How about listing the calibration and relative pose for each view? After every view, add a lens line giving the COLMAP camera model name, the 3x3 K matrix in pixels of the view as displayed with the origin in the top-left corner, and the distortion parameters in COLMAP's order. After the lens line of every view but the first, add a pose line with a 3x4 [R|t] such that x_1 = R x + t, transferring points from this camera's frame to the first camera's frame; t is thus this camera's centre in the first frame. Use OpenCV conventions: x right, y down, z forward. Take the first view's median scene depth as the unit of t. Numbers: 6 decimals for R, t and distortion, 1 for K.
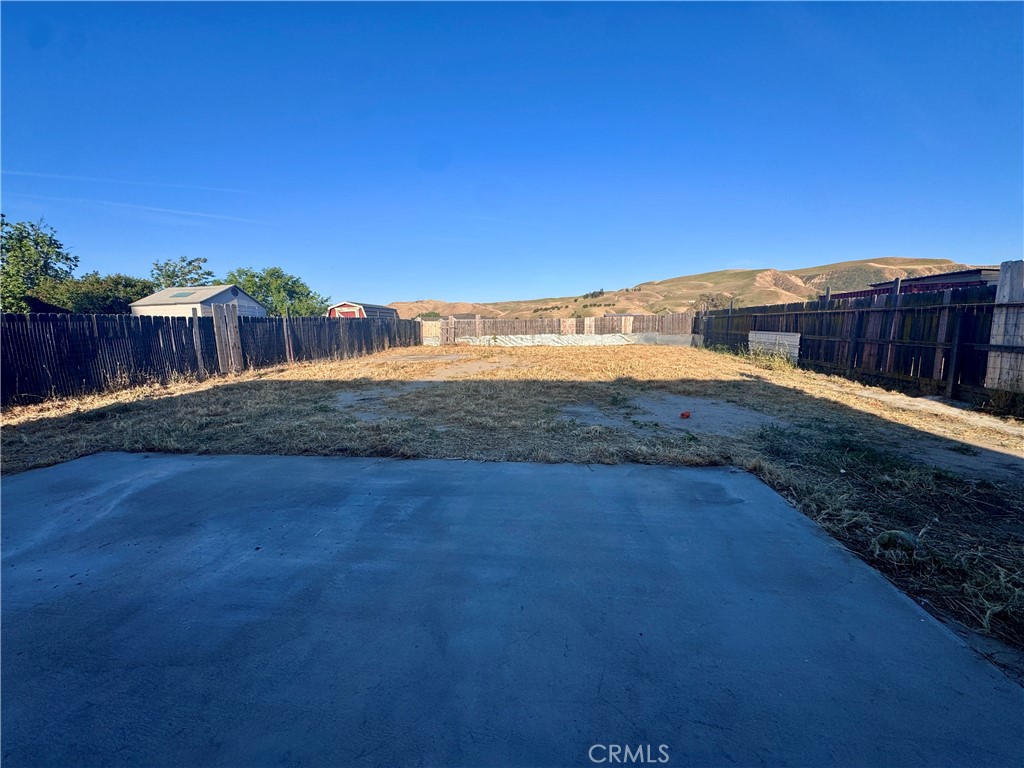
lens RADIAL K [[408.1, 0, 512.0], [0, 408.1, 384.0], [0, 0, 1]] dist [-0.002188, 0.000441]
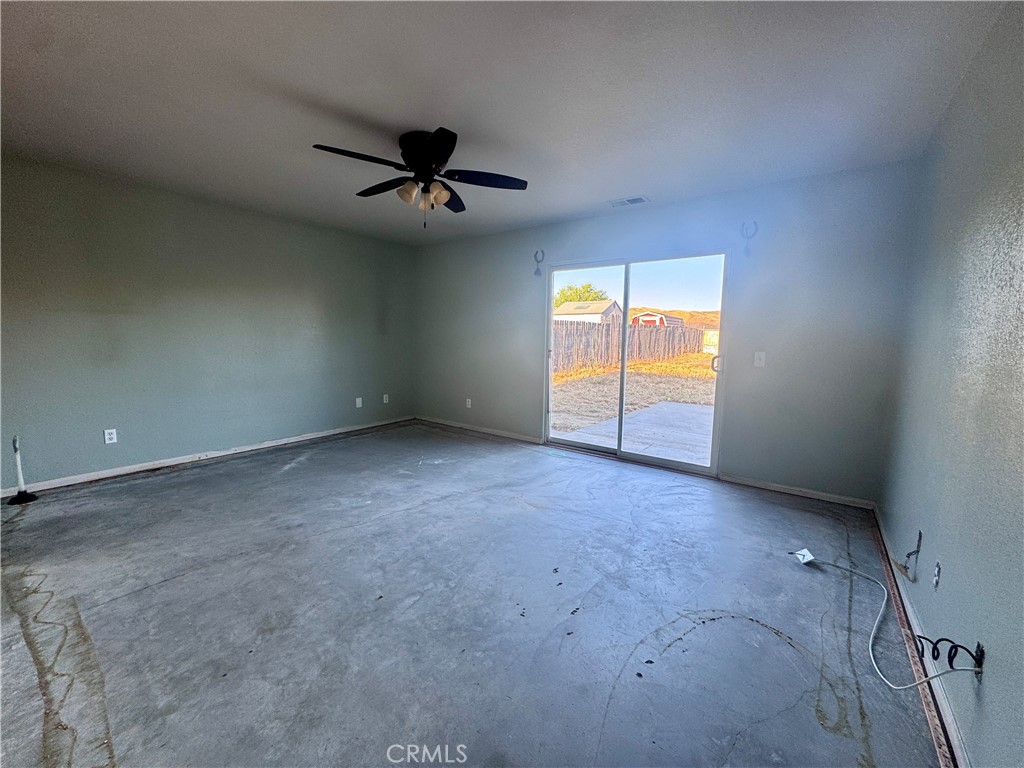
lens RADIAL K [[408.1, 0, 512.0], [0, 408.1, 384.0], [0, 0, 1]] dist [-0.002188, 0.000441]
pose [[0.877156, 0.096908, -0.470326, -0.183804], [-0.104353, 0.994487, 0.010290, 0.033626], [0.468731, 0.040054, 0.882433, -0.205815]]
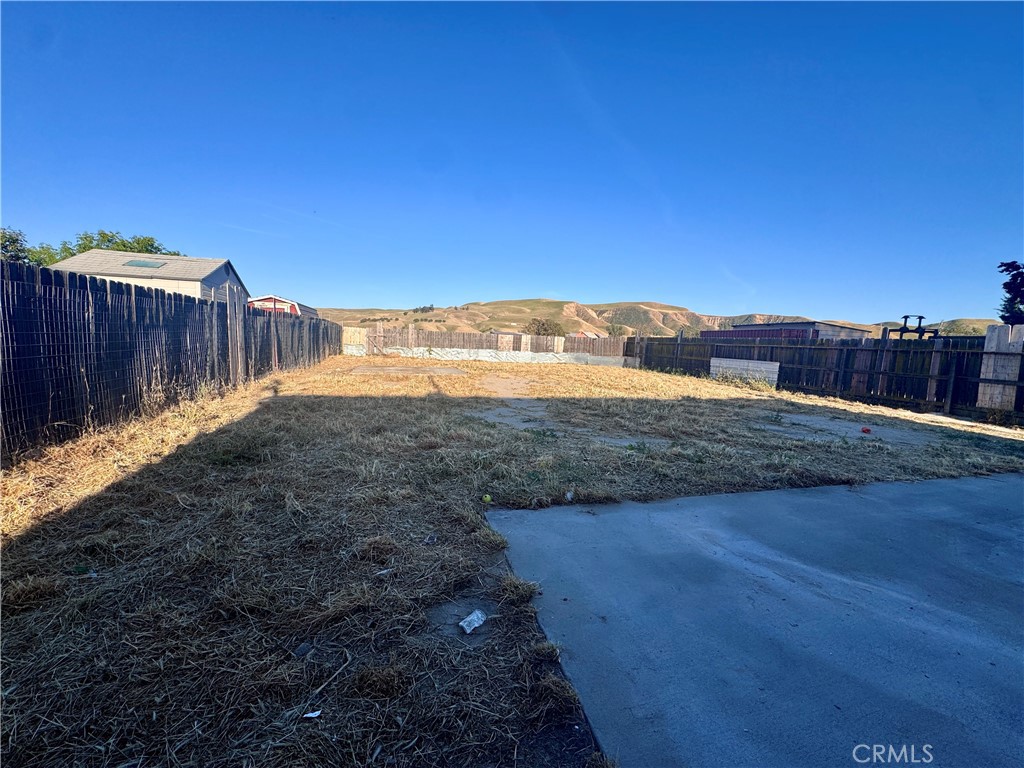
lens RADIAL K [[408.1, 0, 512.0], [0, 408.1, 384.0], [0, 0, 1]] dist [-0.002188, 0.000441]
pose [[0.914865, 0.019807, 0.403274, -0.298398], [-0.005386, 0.999306, -0.036863, -0.003125], [-0.403724, 0.031553, 0.914336, 0.094730]]
